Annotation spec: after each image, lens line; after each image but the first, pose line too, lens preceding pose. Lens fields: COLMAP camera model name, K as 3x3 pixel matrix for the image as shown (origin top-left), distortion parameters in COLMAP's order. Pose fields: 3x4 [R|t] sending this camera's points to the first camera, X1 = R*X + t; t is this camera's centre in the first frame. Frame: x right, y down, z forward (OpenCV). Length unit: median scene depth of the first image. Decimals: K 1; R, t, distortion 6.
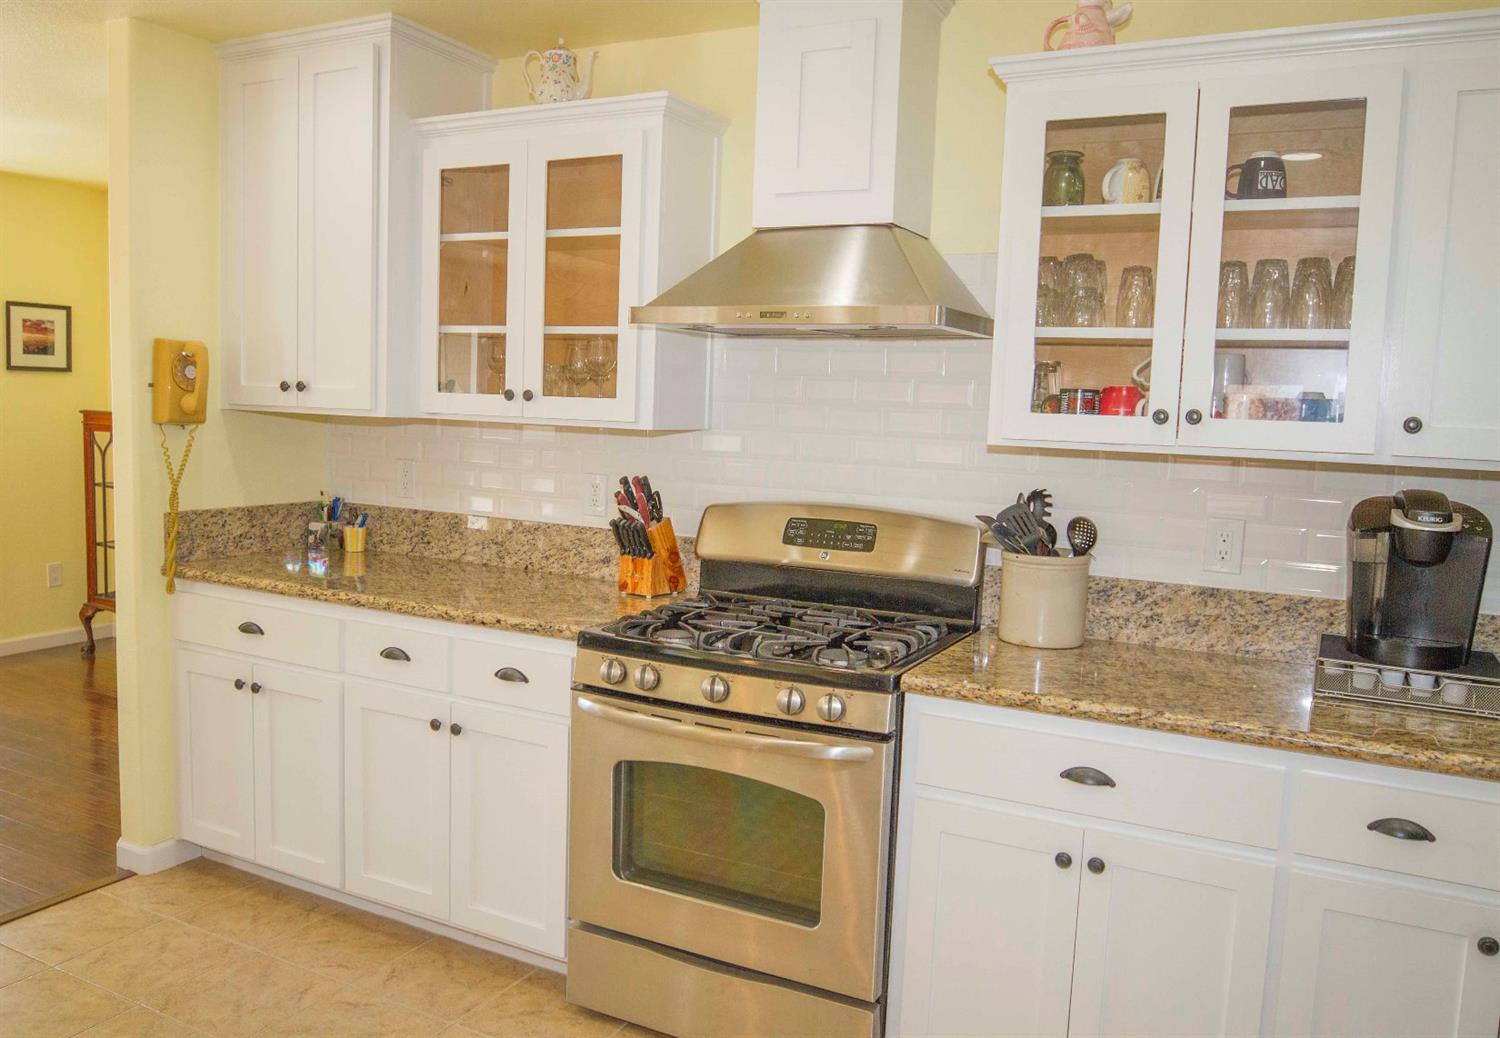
lens RADIAL K [[1187.5, 0, 730.9], [0, 1187.5, 524.9], [0, 0, 1]] dist [-0.004887, -0.002118]
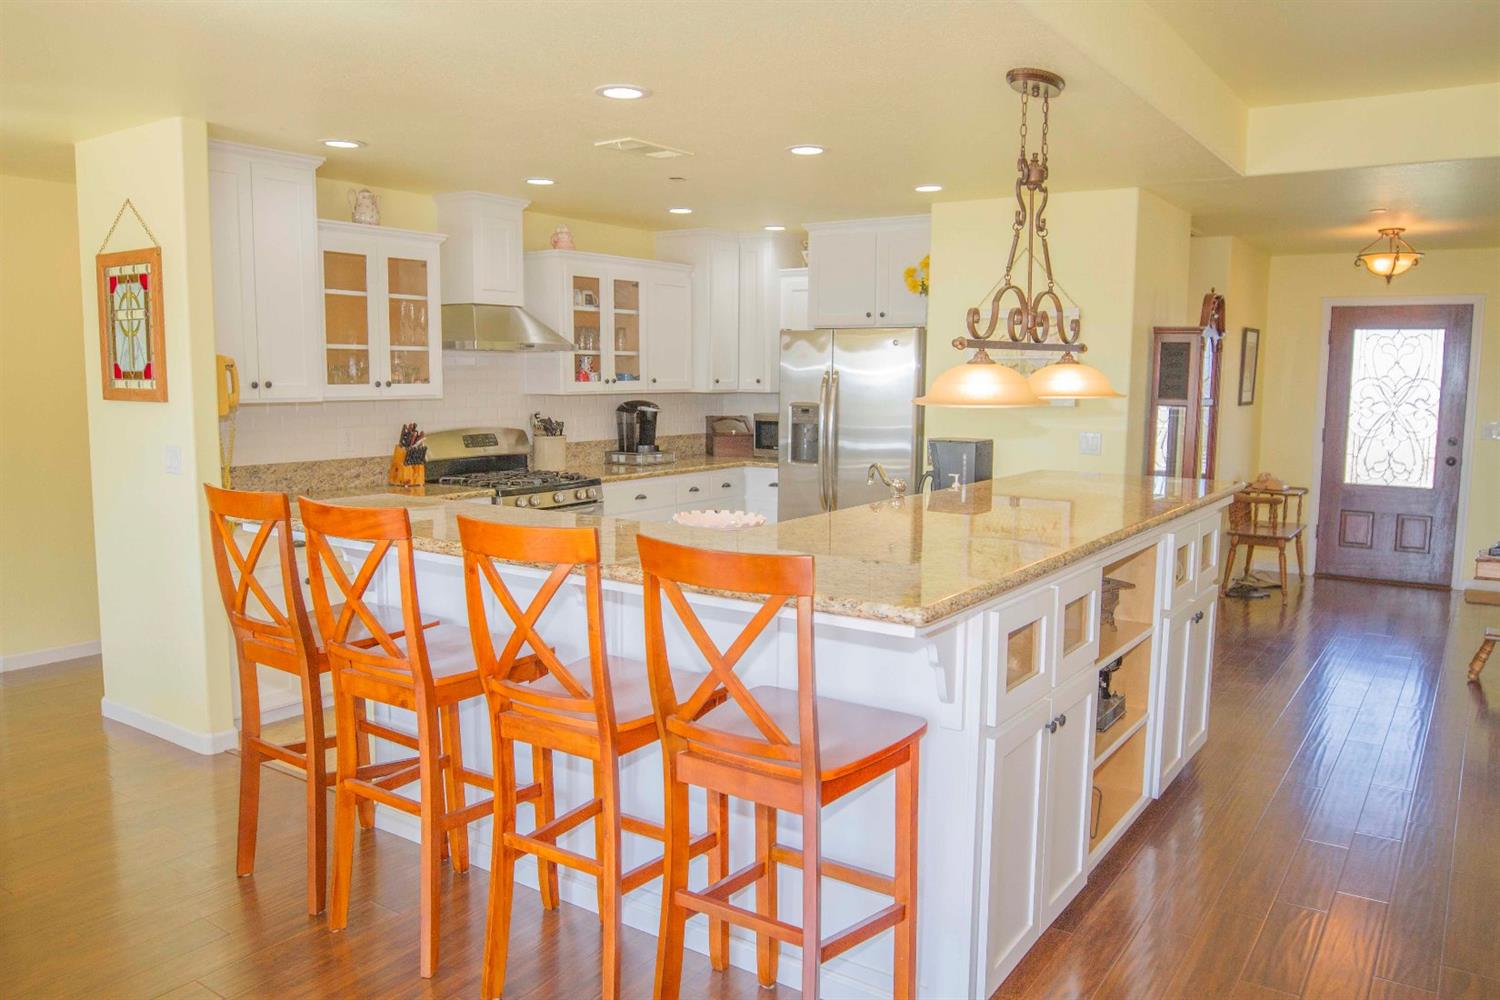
lens RADIAL K [[1100.4, 0, 750.0], [0, 1100.4, 500.0], [0, 0, 1]] dist [-0.044001, 0.002541]
pose [[0.105272, -0.148991, 0.983219, -1.795216], [0.100084, 0.985280, 0.138587, -0.110570], [-0.989394, 0.083815, 0.118634, 0.262446]]
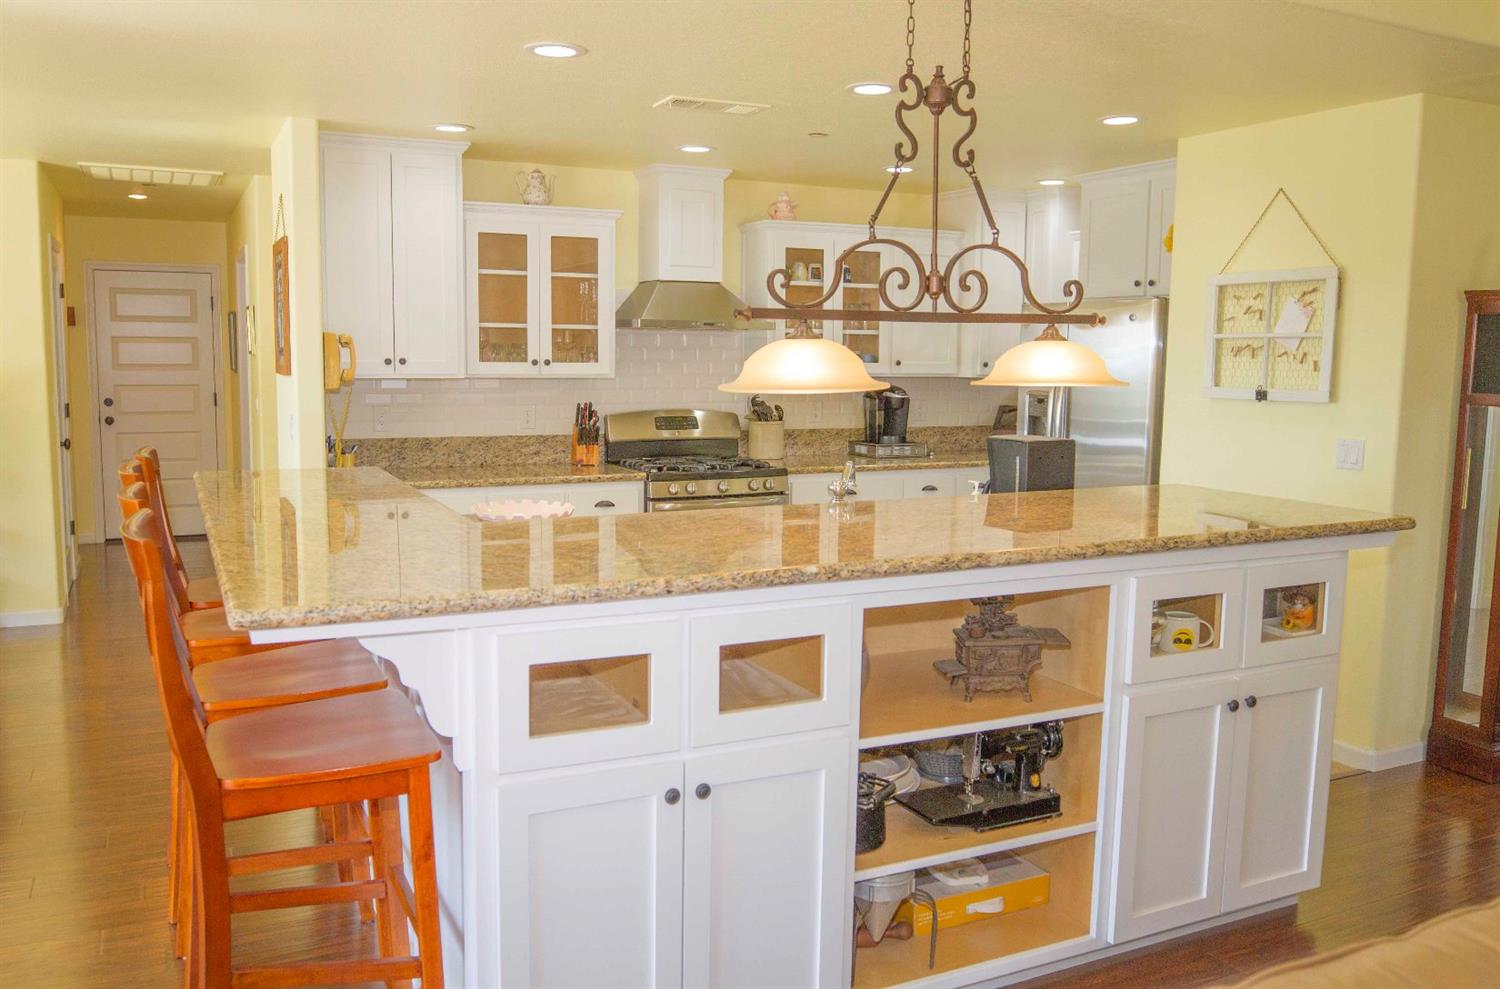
lens RADIAL K [[1195.1, 0, 750.0], [0, 1195.1, 494.5], [0, 0, 1]] dist [-0.035191, 0.002355]
pose [[0.576167, -0.125680, 0.807612, -1.506343], [0.093380, 0.991759, 0.087717, -0.038711], [-0.811980, 0.024876, 0.583155, -0.328369]]
